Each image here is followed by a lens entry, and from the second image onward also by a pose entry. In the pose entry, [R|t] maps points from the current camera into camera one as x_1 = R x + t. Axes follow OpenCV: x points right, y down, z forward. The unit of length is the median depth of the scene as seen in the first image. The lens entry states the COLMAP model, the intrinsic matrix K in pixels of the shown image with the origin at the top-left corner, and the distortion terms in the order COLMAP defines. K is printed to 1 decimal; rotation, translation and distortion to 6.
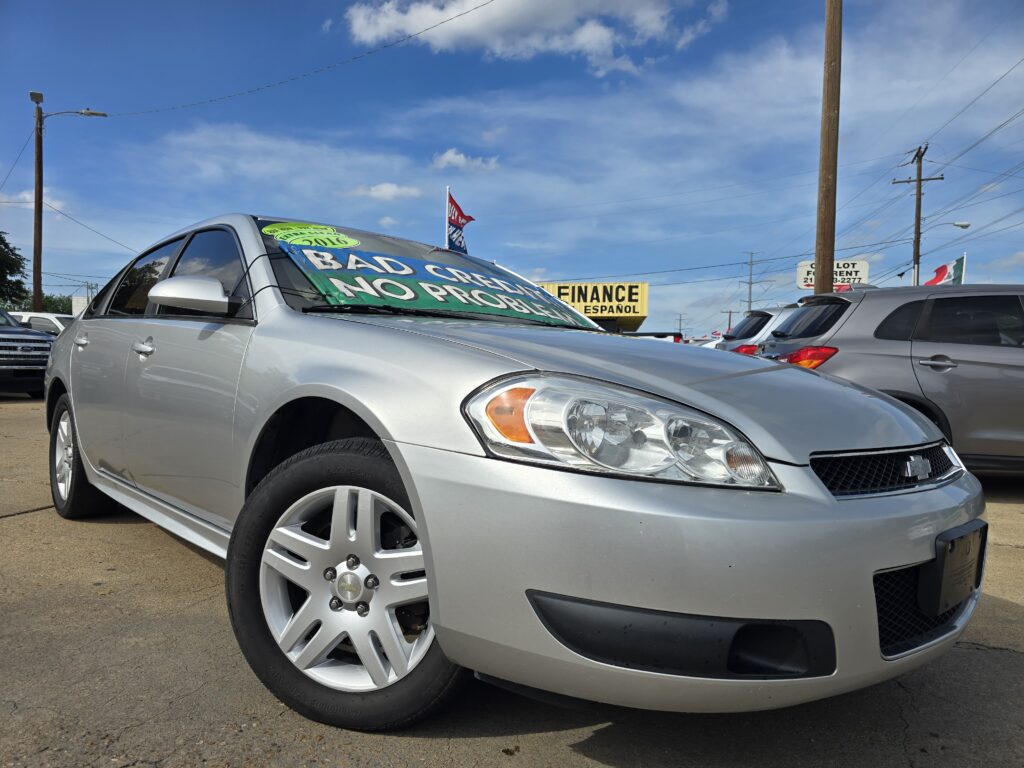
lens RADIAL K [[682.6, 0, 512.0], [0, 682.6, 384.0], [0, 0, 1]] dist [0.035277, -0.001058]
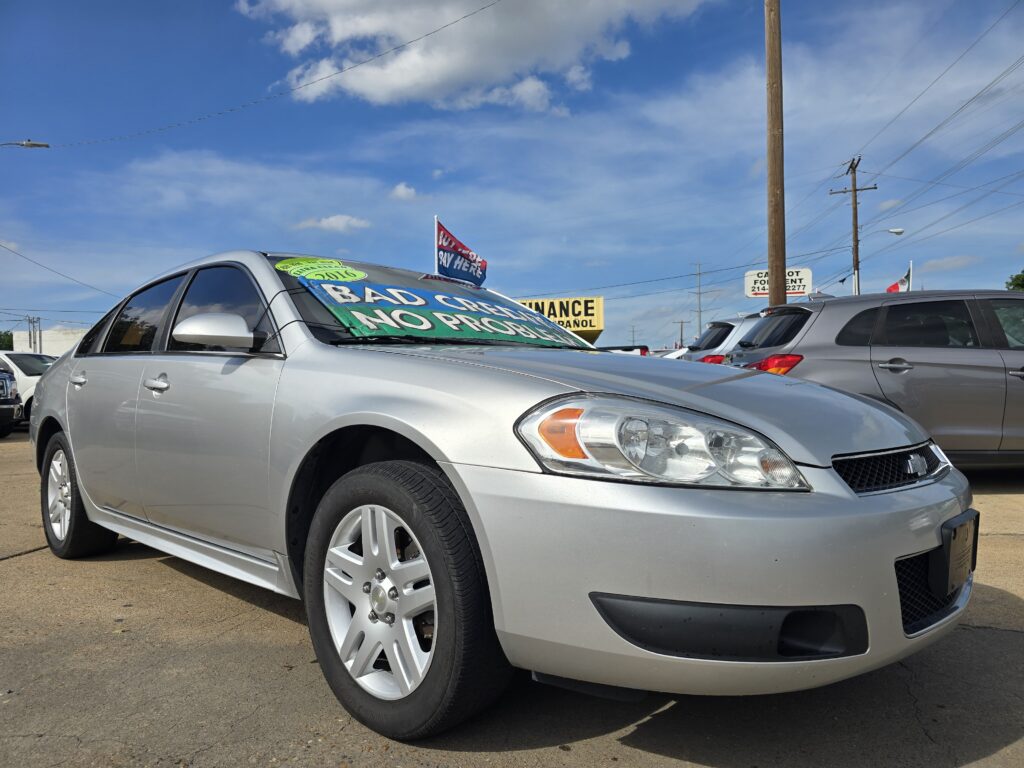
lens RADIAL K [[681.5, 0, 503.7], [0, 681.5, 385.3], [0, 0, 1]] dist [0.068099, -0.030542]
pose [[0.997326, -0.041895, 0.059878, -0.095809], [0.043161, 0.998868, -0.020005, -0.009216], [-0.058972, 0.022536, 0.998005, -0.058258]]
